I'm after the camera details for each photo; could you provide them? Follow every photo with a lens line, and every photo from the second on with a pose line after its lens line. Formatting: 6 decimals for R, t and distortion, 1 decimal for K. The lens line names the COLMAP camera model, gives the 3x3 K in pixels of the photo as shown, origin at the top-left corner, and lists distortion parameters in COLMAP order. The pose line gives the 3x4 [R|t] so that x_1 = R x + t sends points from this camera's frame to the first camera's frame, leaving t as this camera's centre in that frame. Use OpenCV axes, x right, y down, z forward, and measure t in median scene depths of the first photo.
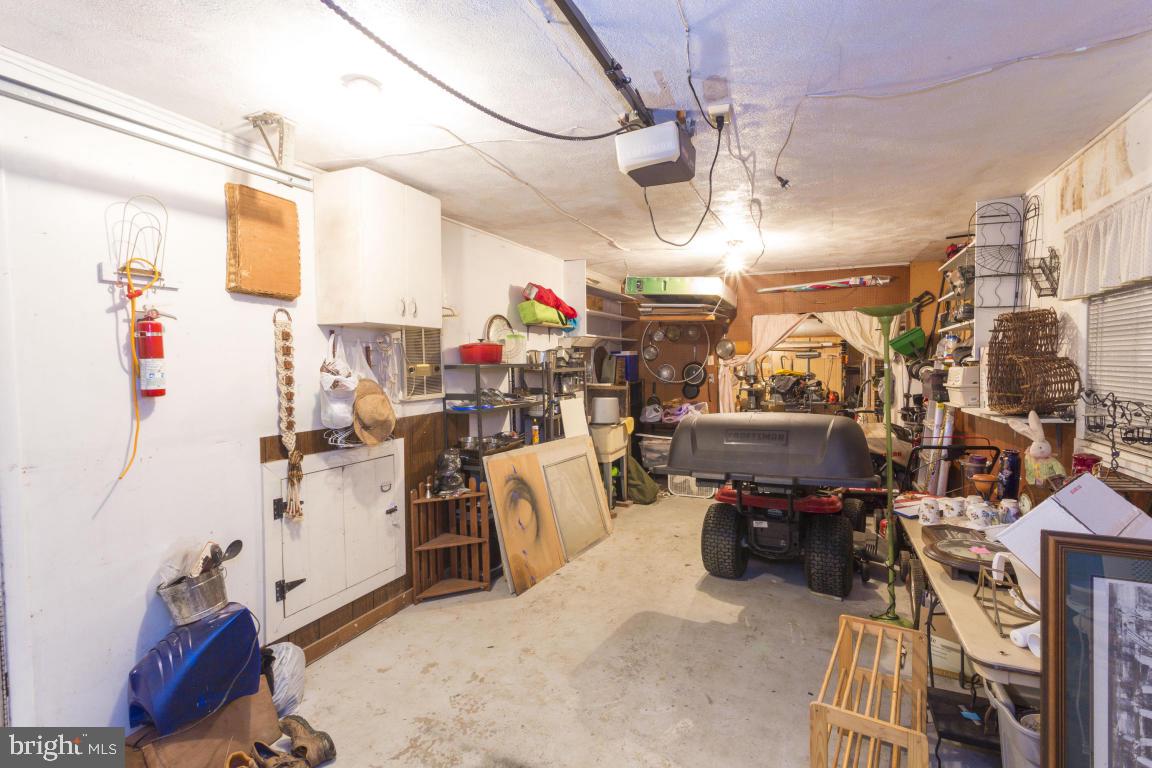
lens RADIAL K [[547.7, 0, 566.2], [0, 547.7, 384.2], [0, 0, 1]] dist [-0.002920, 0.001872]
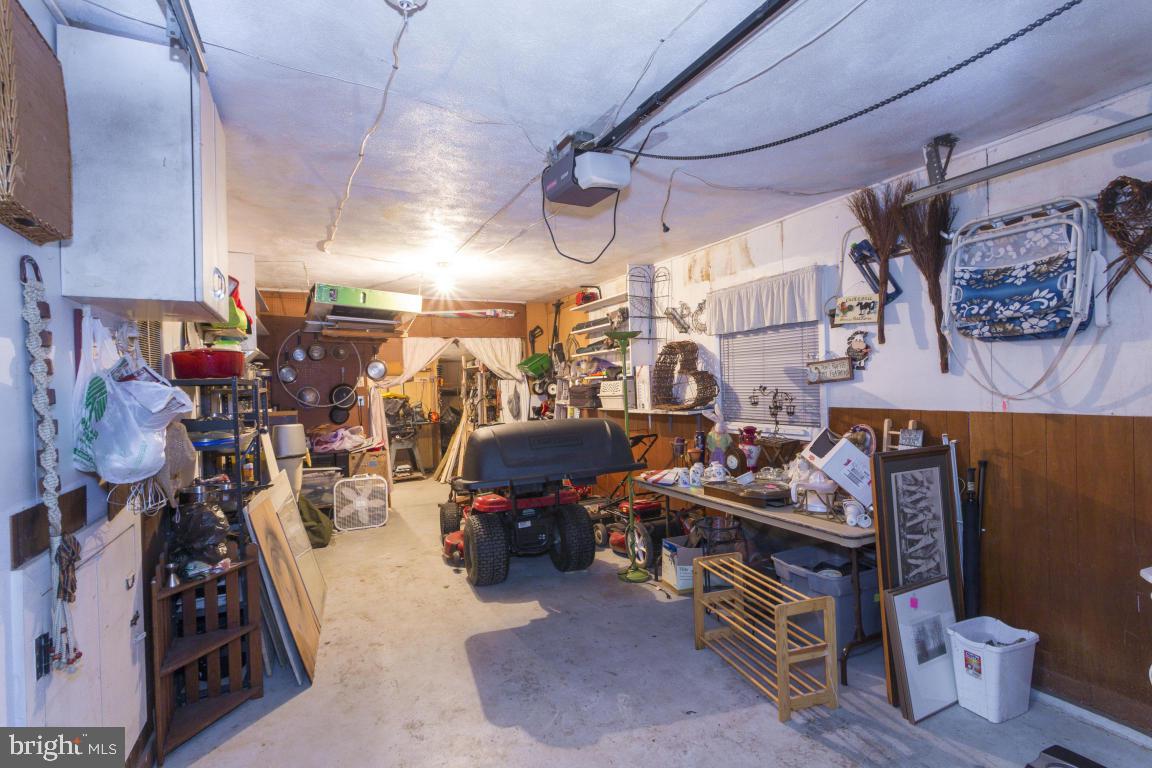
lens RADIAL K [[547.7, 0, 566.2], [0, 547.7, 384.2], [0, 0, 1]] dist [-0.002920, 0.001872]
pose [[0.638786, -0.006585, 0.769356, -0.313688], [0.048672, 0.998306, -0.031867, 0.010791], [-0.767843, 0.057803, 0.638025, 0.159792]]
